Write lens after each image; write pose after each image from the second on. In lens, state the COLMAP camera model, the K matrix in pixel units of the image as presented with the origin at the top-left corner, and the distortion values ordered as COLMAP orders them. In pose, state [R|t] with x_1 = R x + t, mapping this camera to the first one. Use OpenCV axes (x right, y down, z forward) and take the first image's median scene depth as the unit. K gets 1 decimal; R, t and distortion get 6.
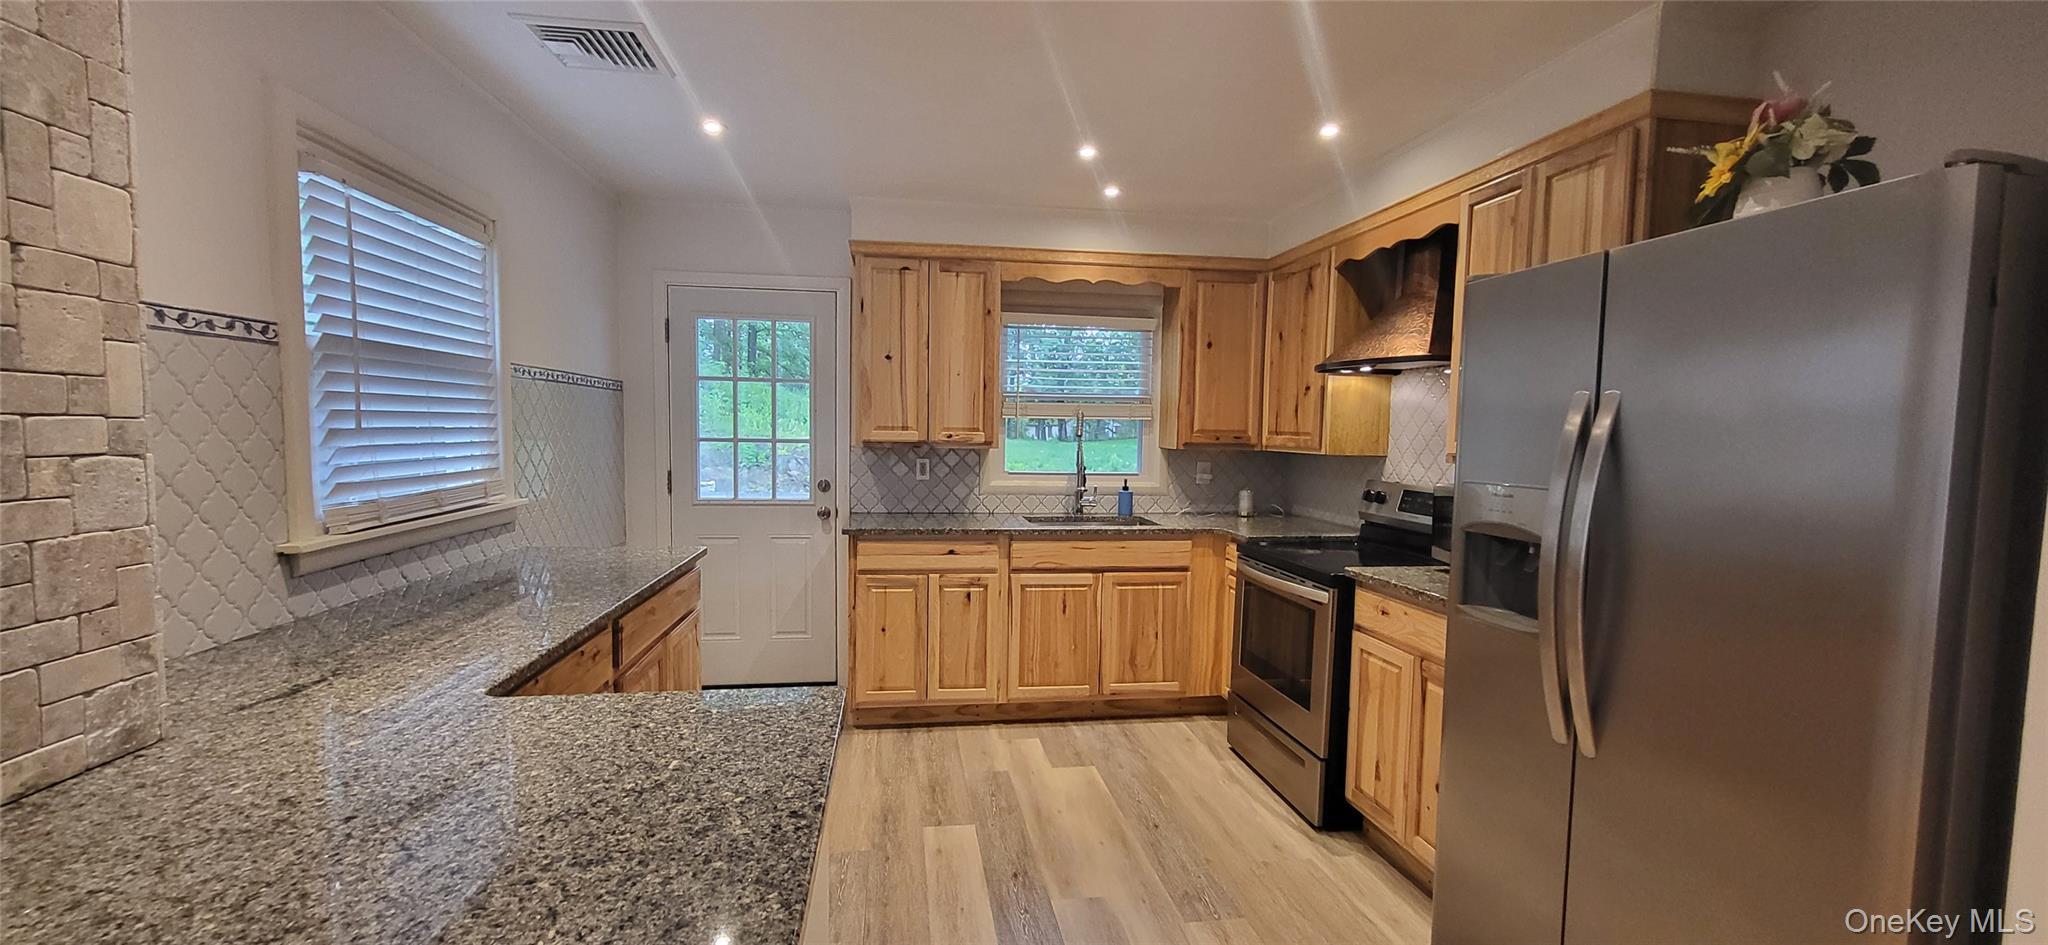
lens RADIAL K [[807.5, 0, 1020.4], [0, 807.5, 484.5], [0, 0, 1]] dist [-0.000251, -0.000037]
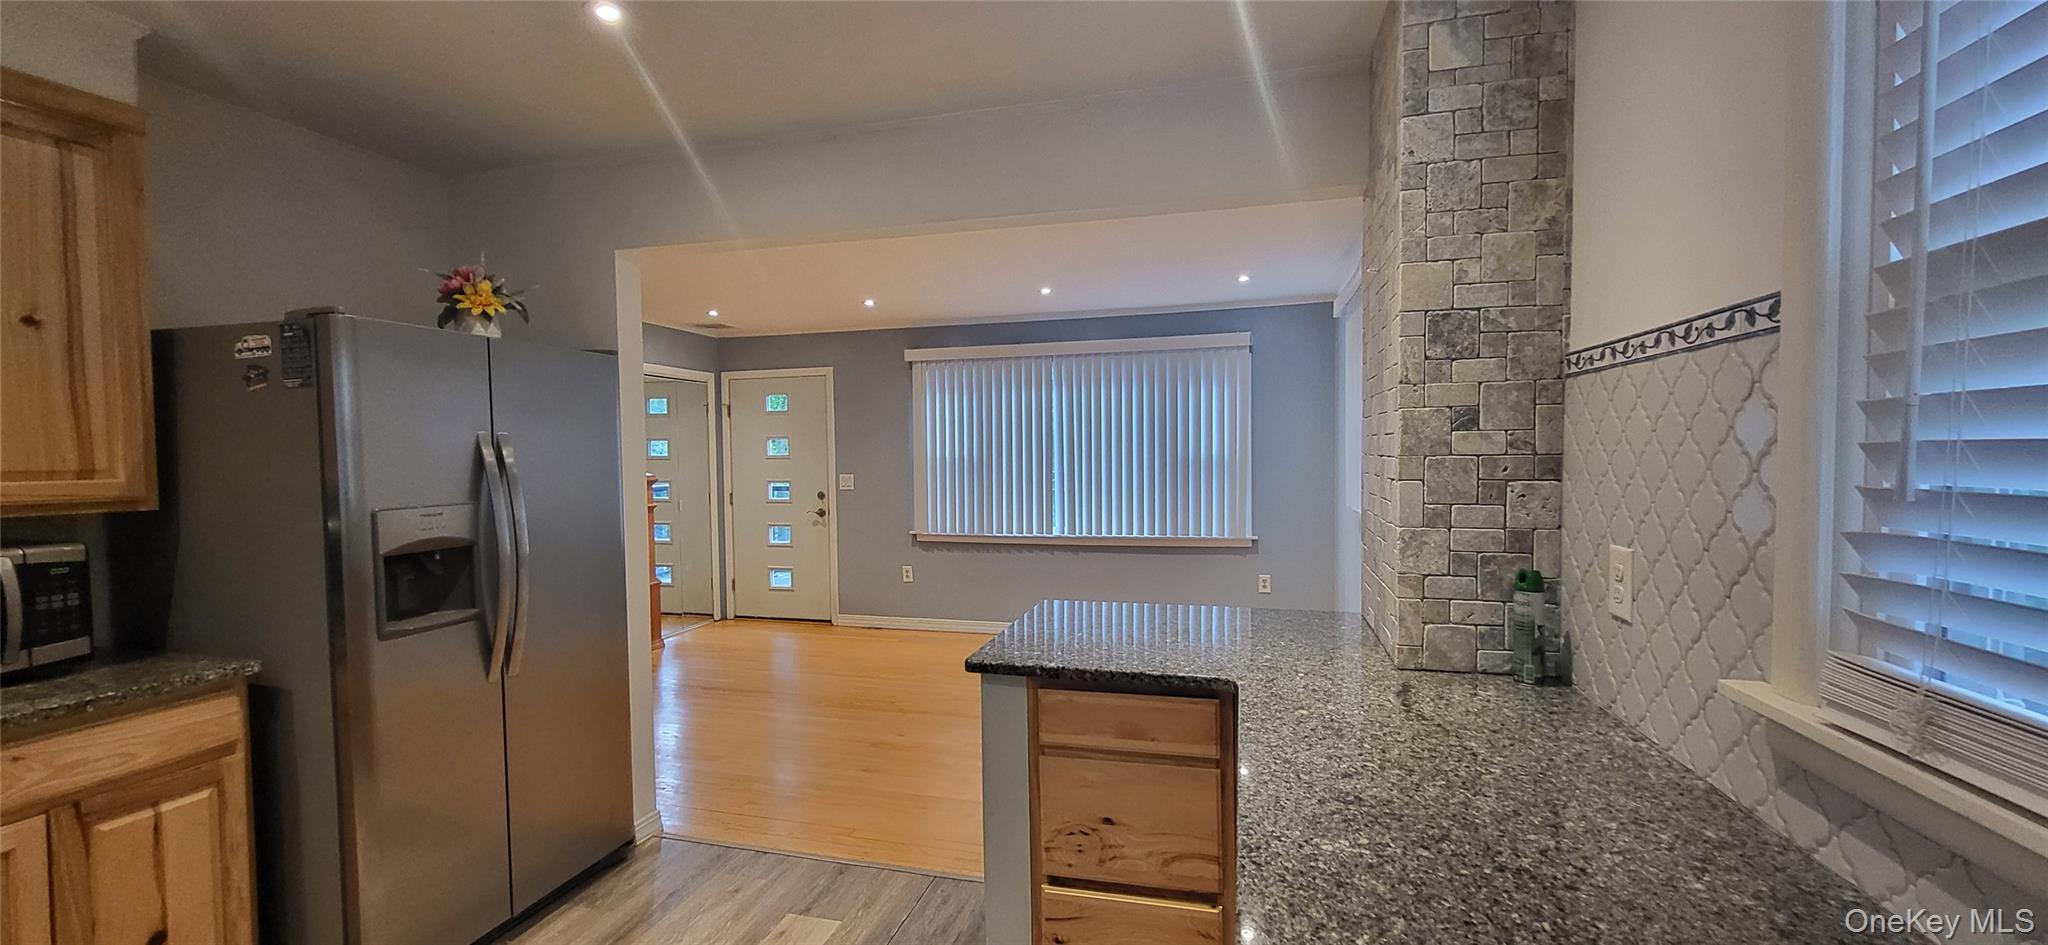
lens RADIAL K [[807.5, 0, 1020.4], [0, 807.5, 484.5], [0, 0, 1]] dist [-0.000251, -0.000037]
pose [[-0.914184, -0.021628, 0.404722, -0.601908], [0.024560, 0.993784, 0.108584, -0.126288], [-0.404554, 0.109206, -0.907970, 1.557769]]
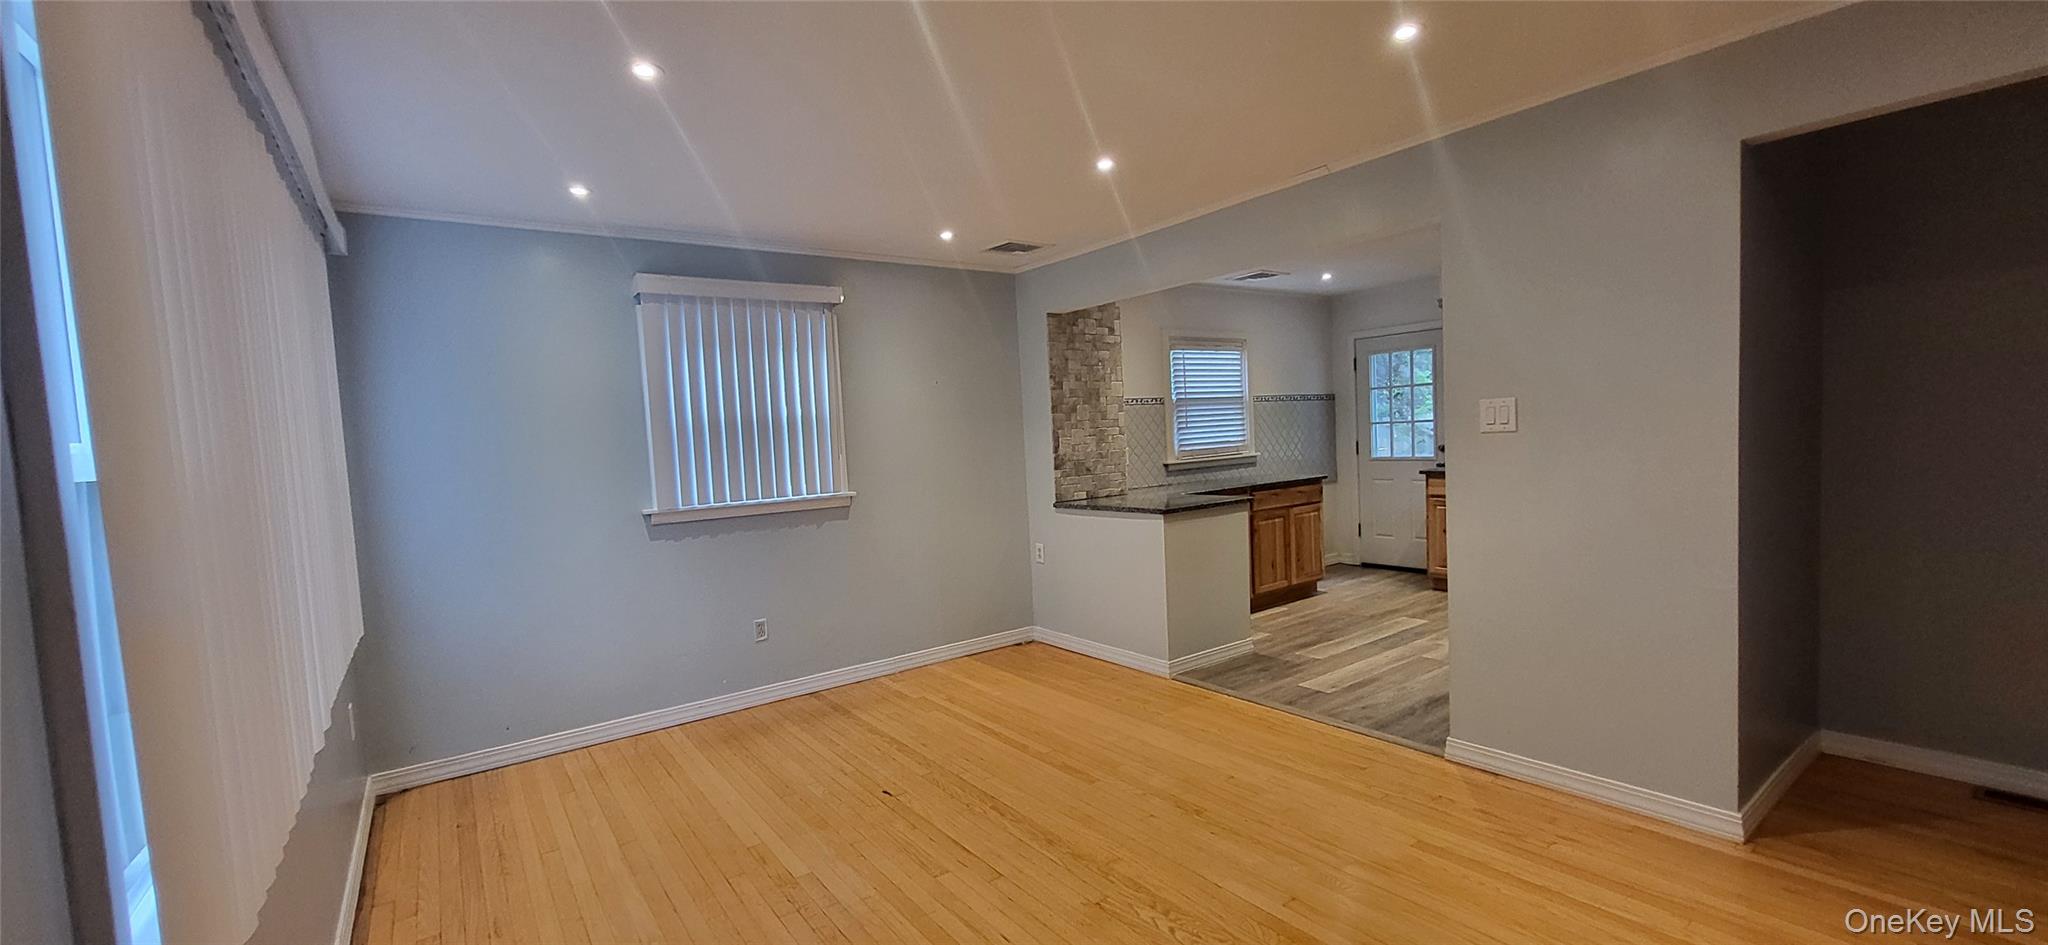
lens RADIAL K [[807.5, 0, 1020.4], [0, 807.5, 484.5], [0, 0, 1]] dist [-0.000251, -0.000037]
pose [[0.458765, 0.015166, -0.888428, 1.709488], [-0.002899, 0.999875, 0.015572, 0.110756], [0.888553, -0.004568, 0.458751, -1.035639]]
